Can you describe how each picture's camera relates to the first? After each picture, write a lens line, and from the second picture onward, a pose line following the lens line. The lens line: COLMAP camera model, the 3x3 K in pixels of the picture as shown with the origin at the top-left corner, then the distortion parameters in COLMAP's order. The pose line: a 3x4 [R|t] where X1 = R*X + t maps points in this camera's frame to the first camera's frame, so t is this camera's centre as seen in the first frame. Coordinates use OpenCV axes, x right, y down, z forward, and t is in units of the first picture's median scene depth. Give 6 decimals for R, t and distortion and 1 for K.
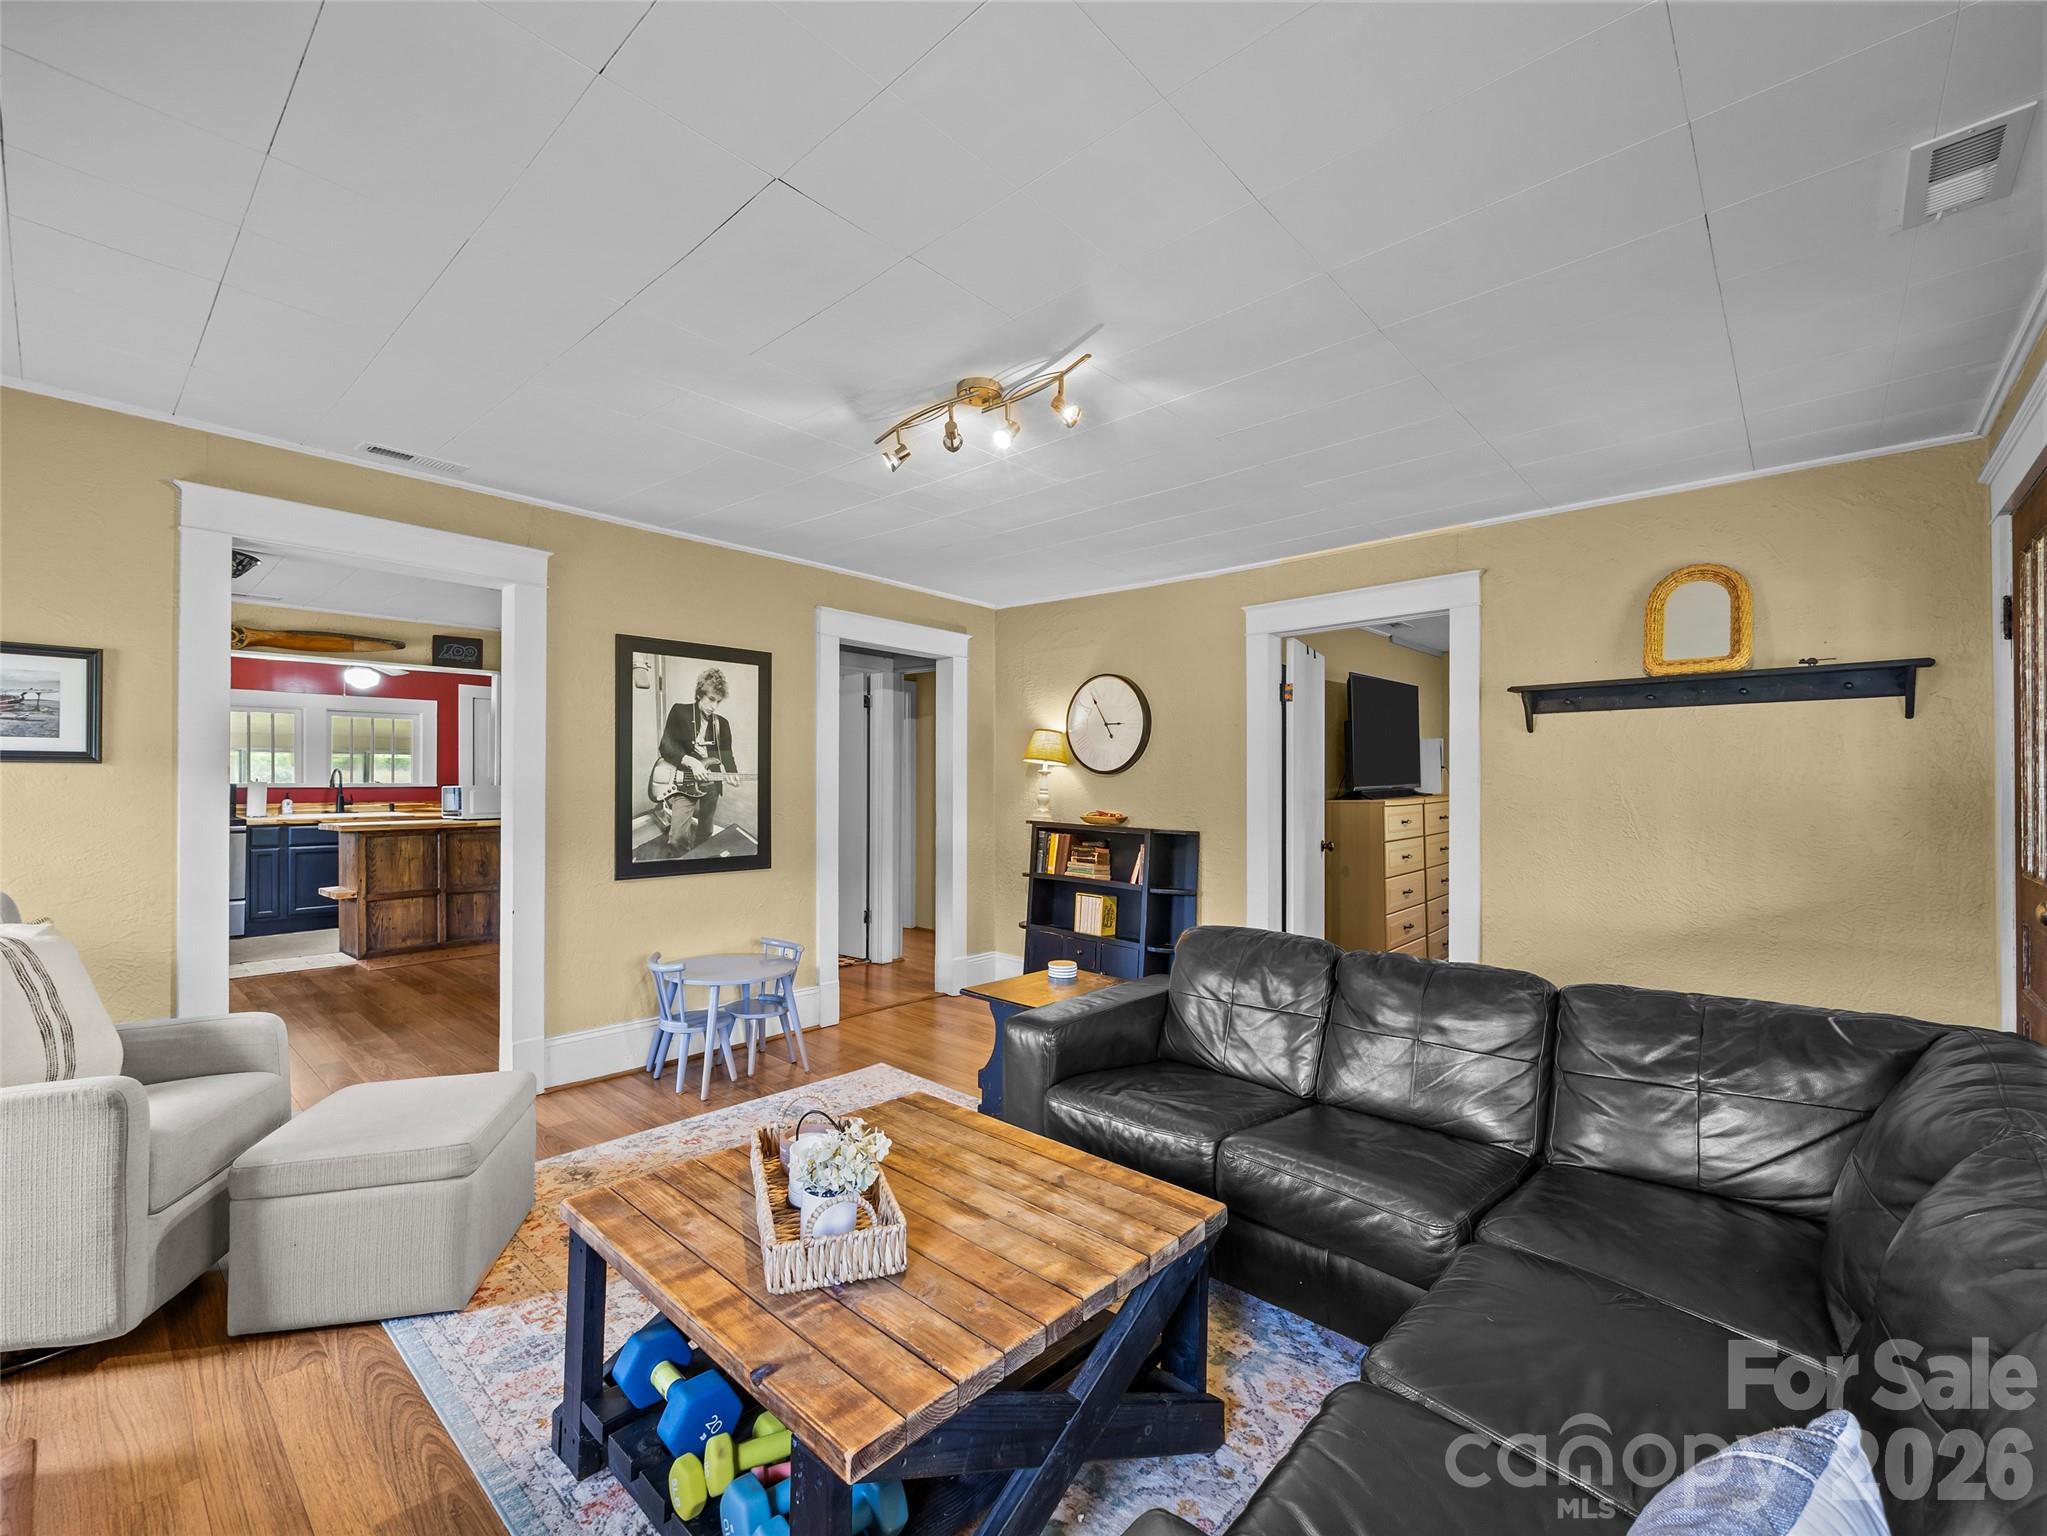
lens RADIAL K [[883.1, 0, 1029.1], [0, 883.1, 776.4], [0, 0, 1]] dist [0.000902, -0.000397]
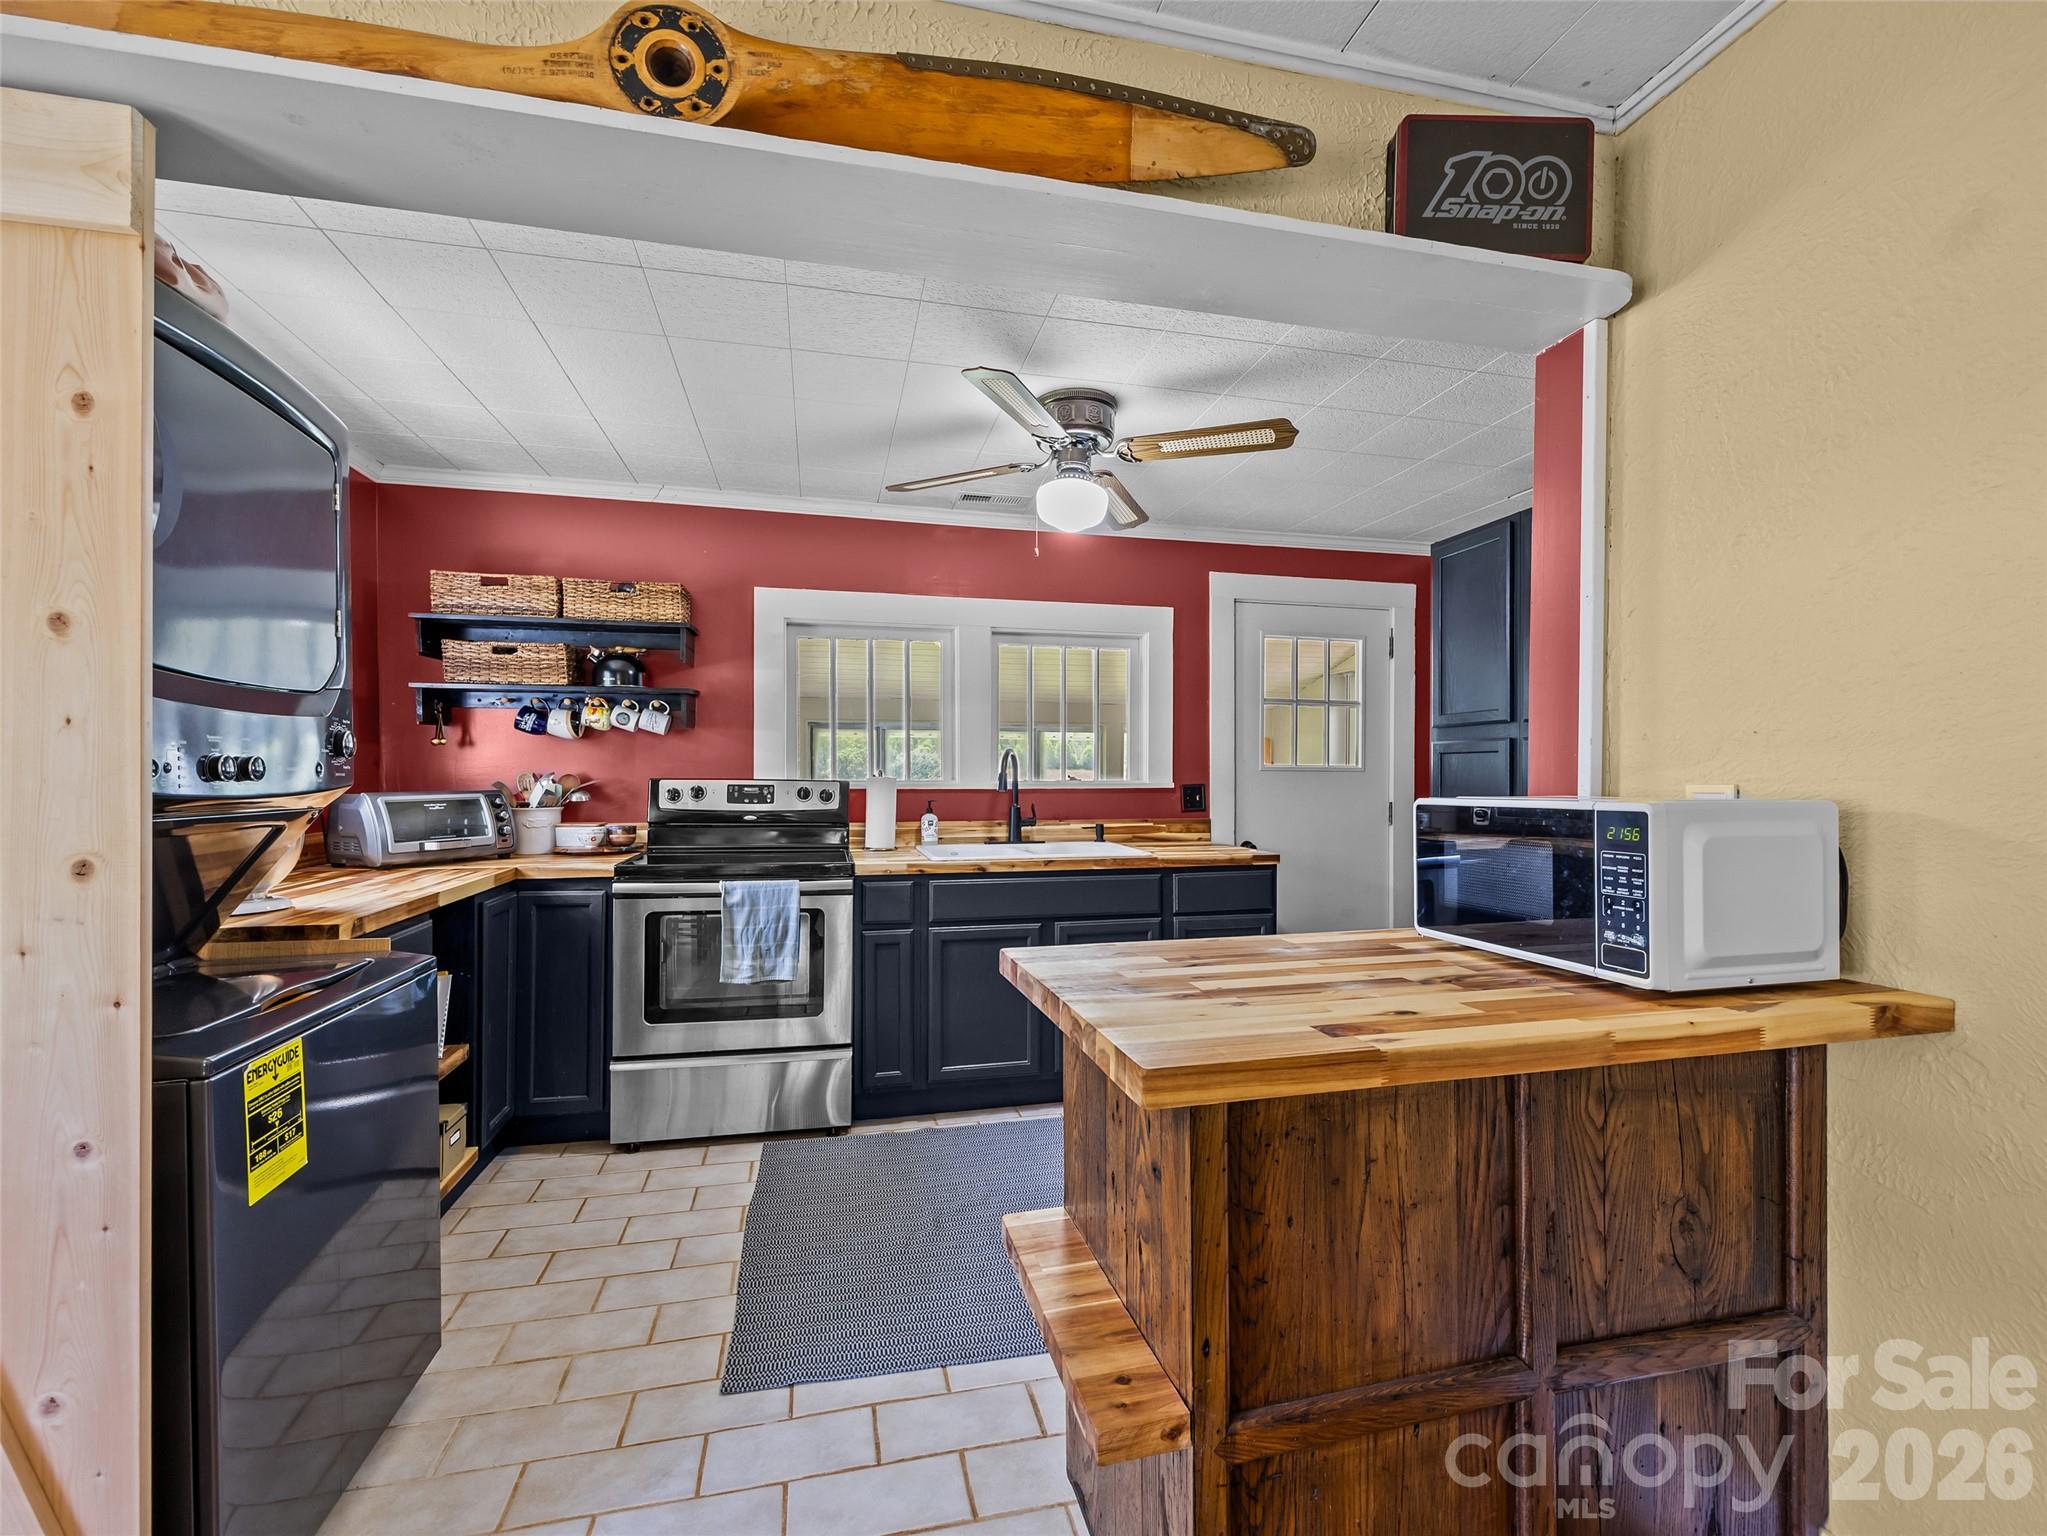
lens RADIAL K [[883.1, 0, 1029.1], [0, 883.1, 776.4], [0, 0, 1]] dist [0.000902, -0.000397]
pose [[0.822229, -0.000233, -0.569157, -0.516448], [0.002915, 0.999989, 0.003802, 0.003422], [0.569150, -0.004786, 0.822220, 0.630211]]
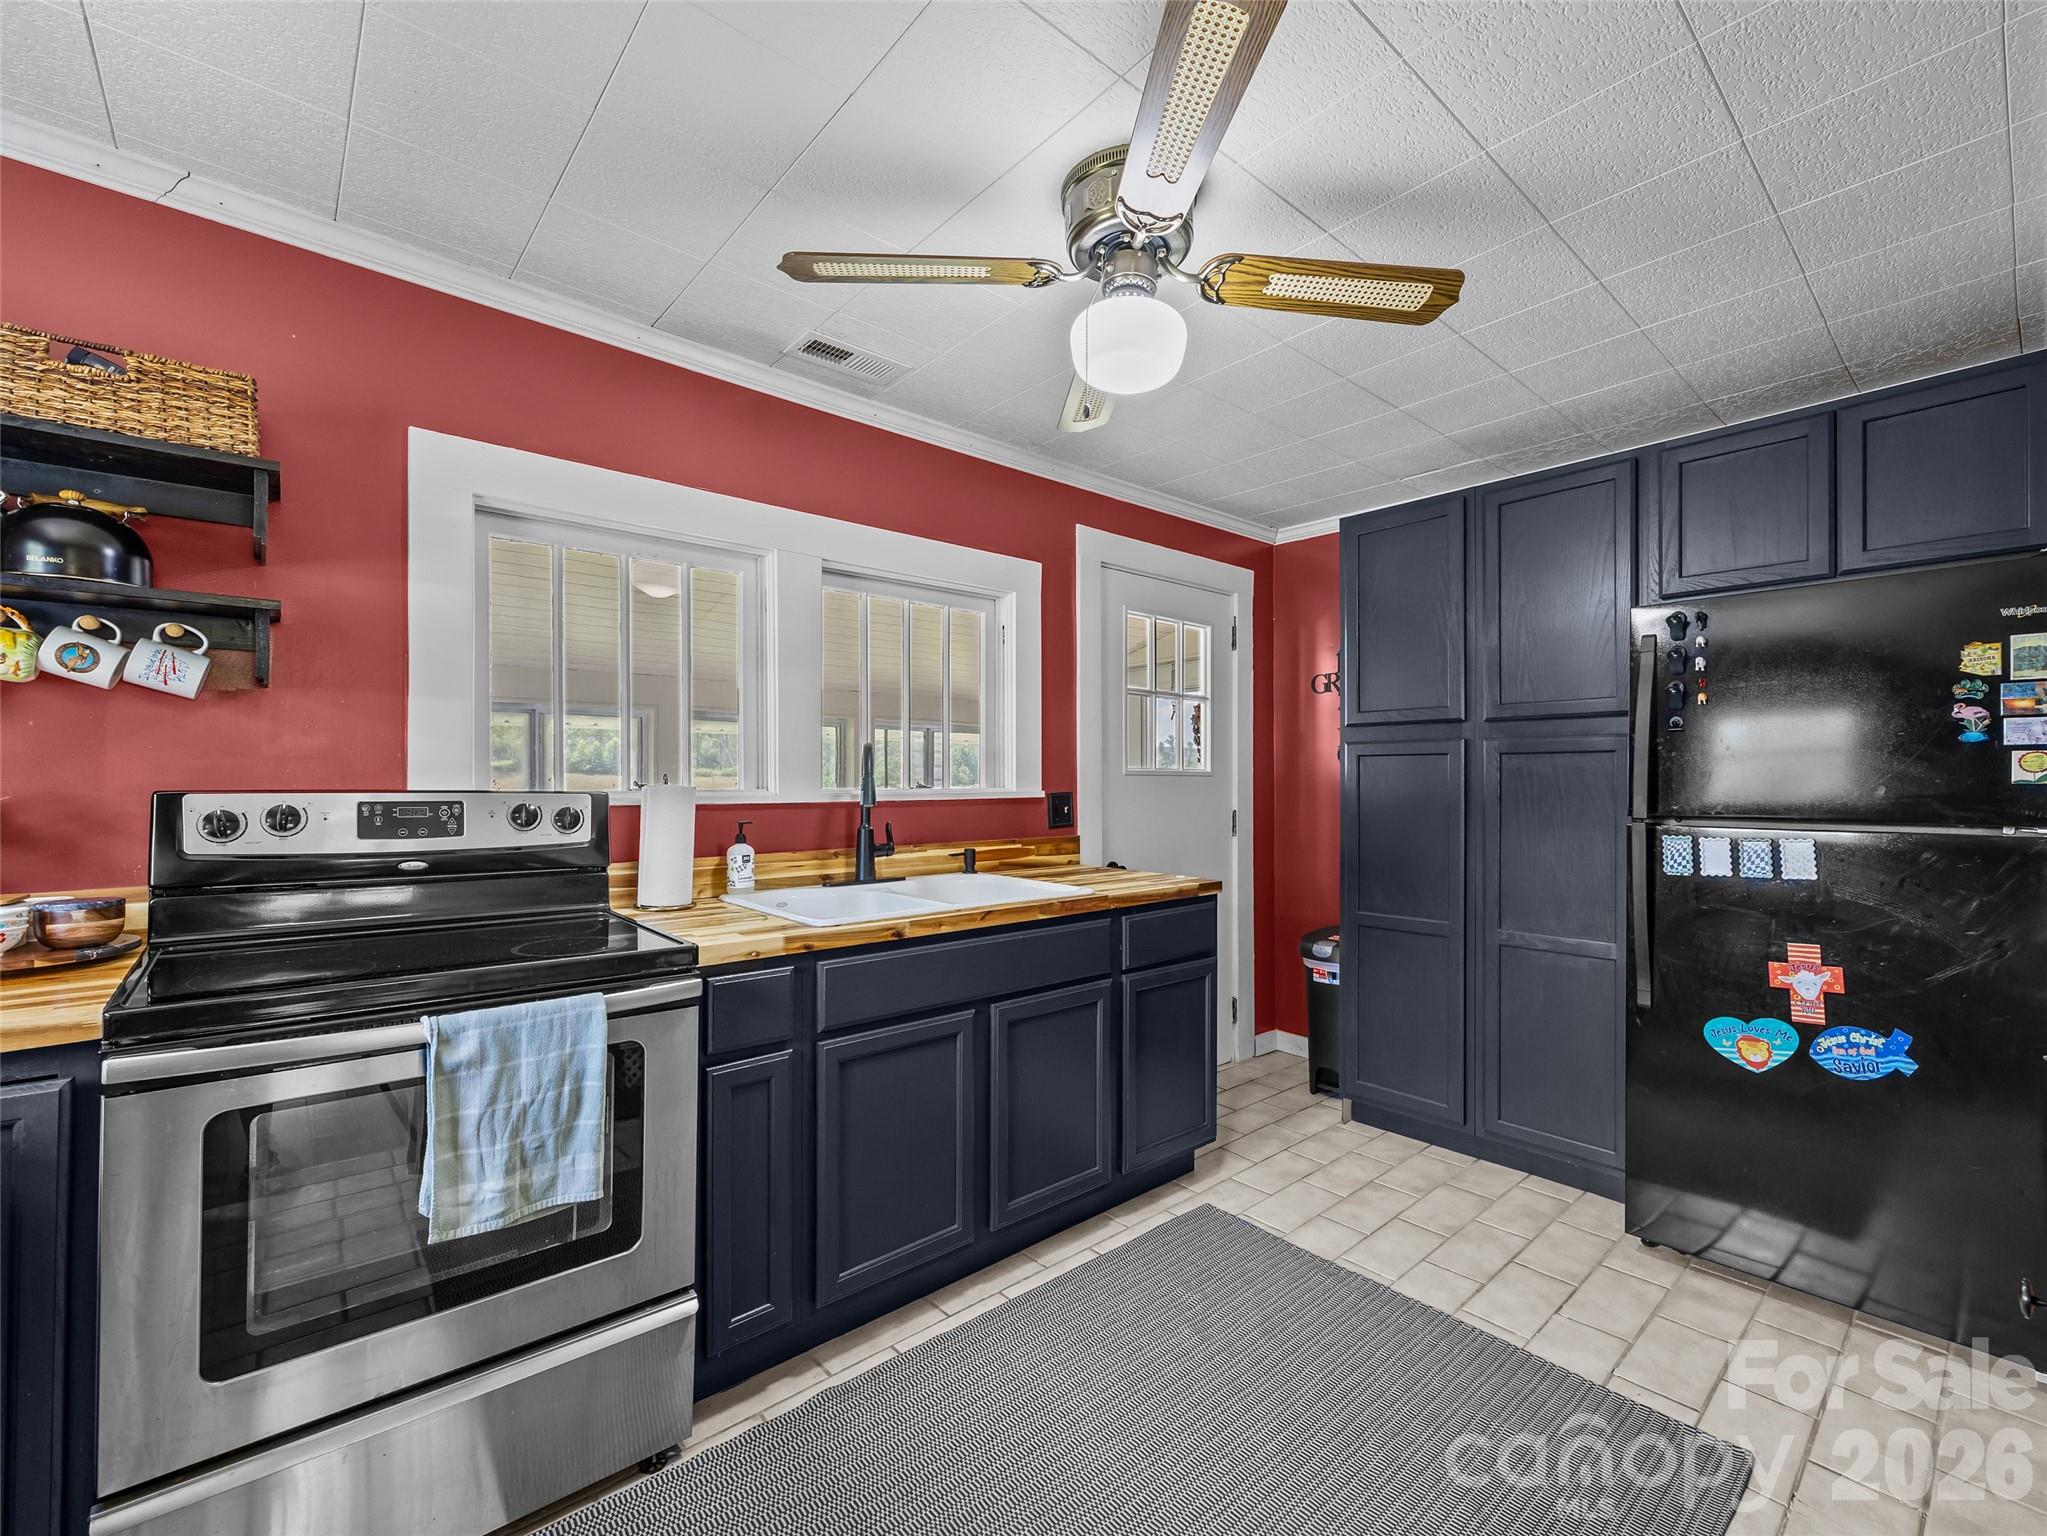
lens RADIAL K [[883.1, 0, 1029.1], [0, 883.1, 776.4], [0, 0, 1]] dist [0.000902, -0.000397]
pose [[0.992317, -0.003793, -0.123664, -0.702219], [0.003754, 0.999993, -0.000545, 0.003046], [0.123666, 0.000077, 0.992324, 0.709826]]
